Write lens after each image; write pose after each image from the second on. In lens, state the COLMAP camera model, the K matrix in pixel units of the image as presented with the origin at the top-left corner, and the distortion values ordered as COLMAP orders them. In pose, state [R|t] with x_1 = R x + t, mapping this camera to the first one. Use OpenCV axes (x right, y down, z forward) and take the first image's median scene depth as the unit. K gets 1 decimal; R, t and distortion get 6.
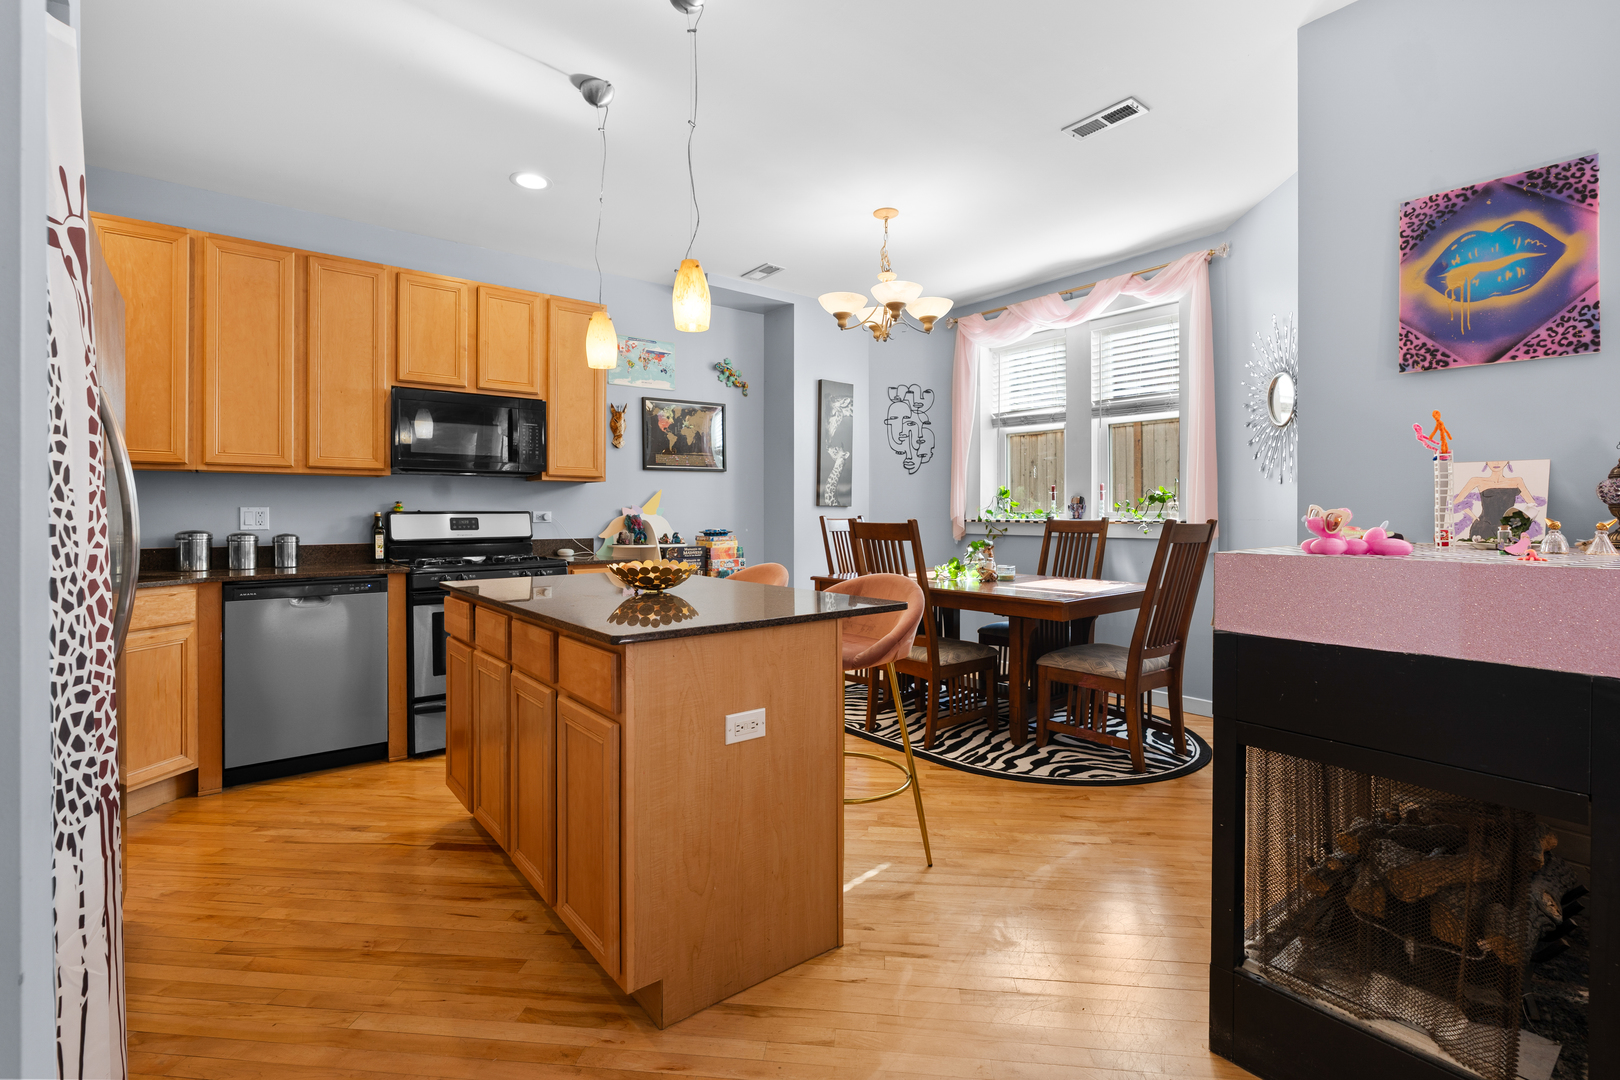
lens RADIAL K [[747.4, 0, 821.5], [0, 747.4, 514.1], [0, 0, 1]] dist [0.001442, -0.000223]
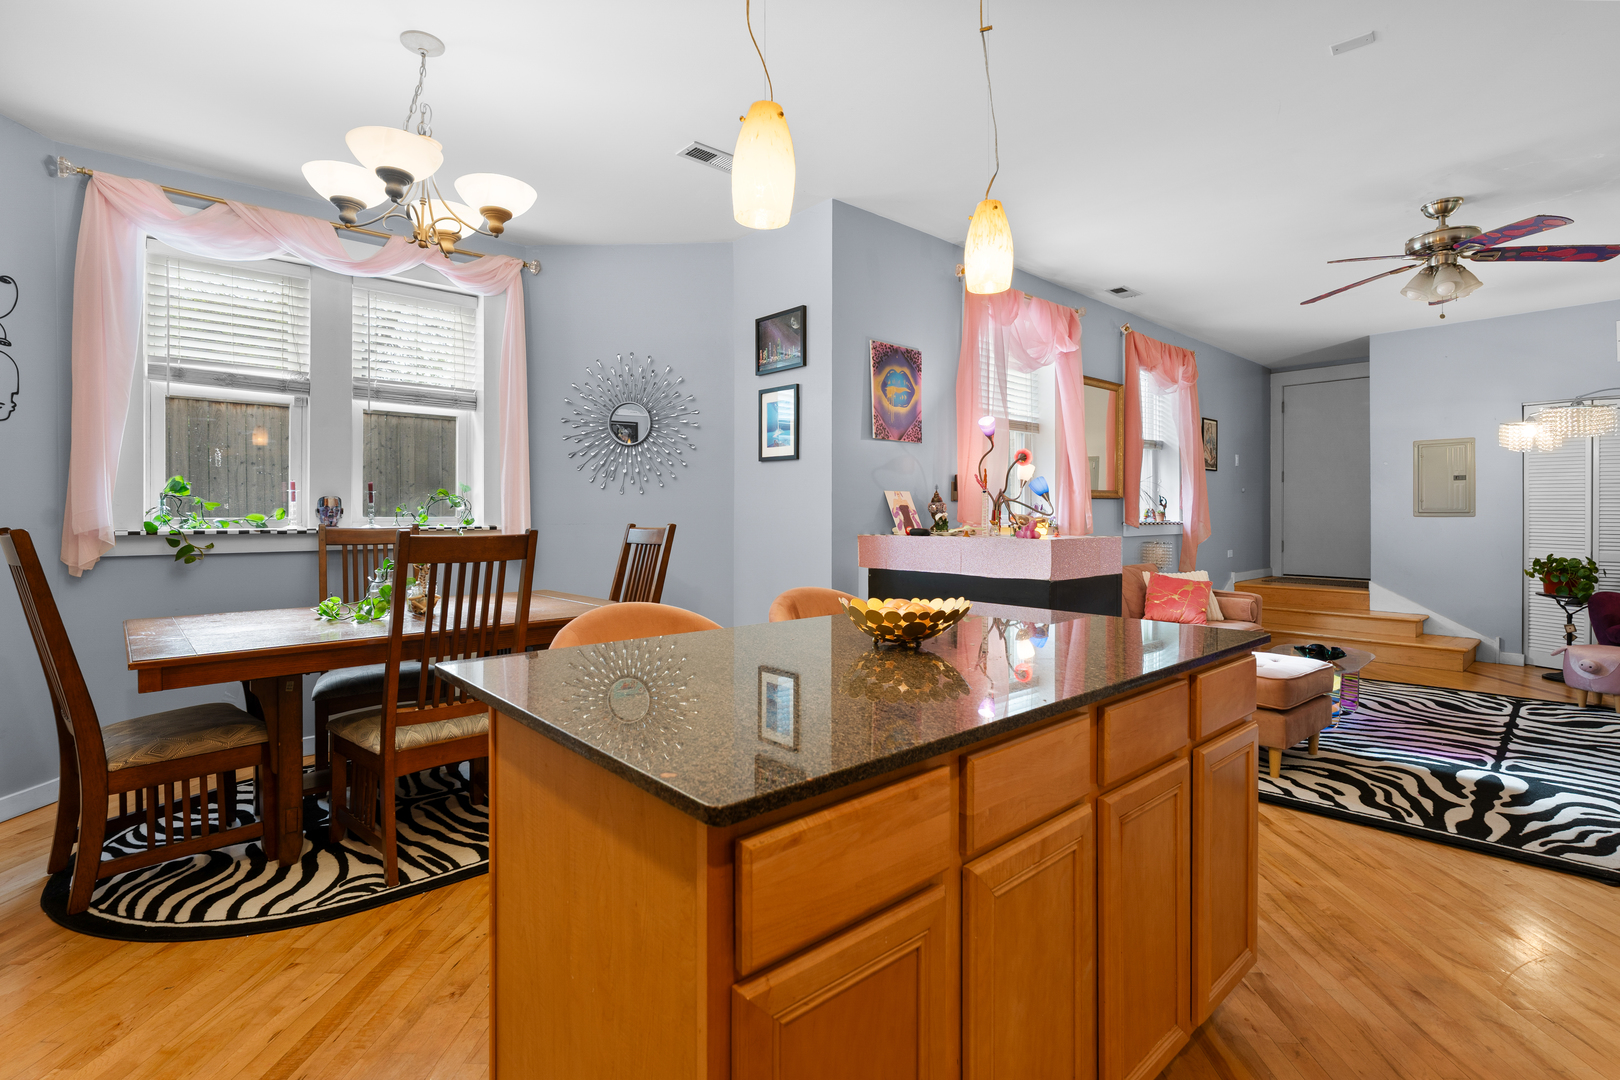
lens RADIAL K [[747.4, 0, 789.3], [0, 747.4, 515.3], [0, 0, 1]] dist [0.001442, -0.000223]
pose [[-0.016102, 0.000090, 0.999870, -0.435511], [0.001199, 0.999999, -0.000071, -0.004477], [-0.999870, 0.001198, -0.016103, 0.558618]]
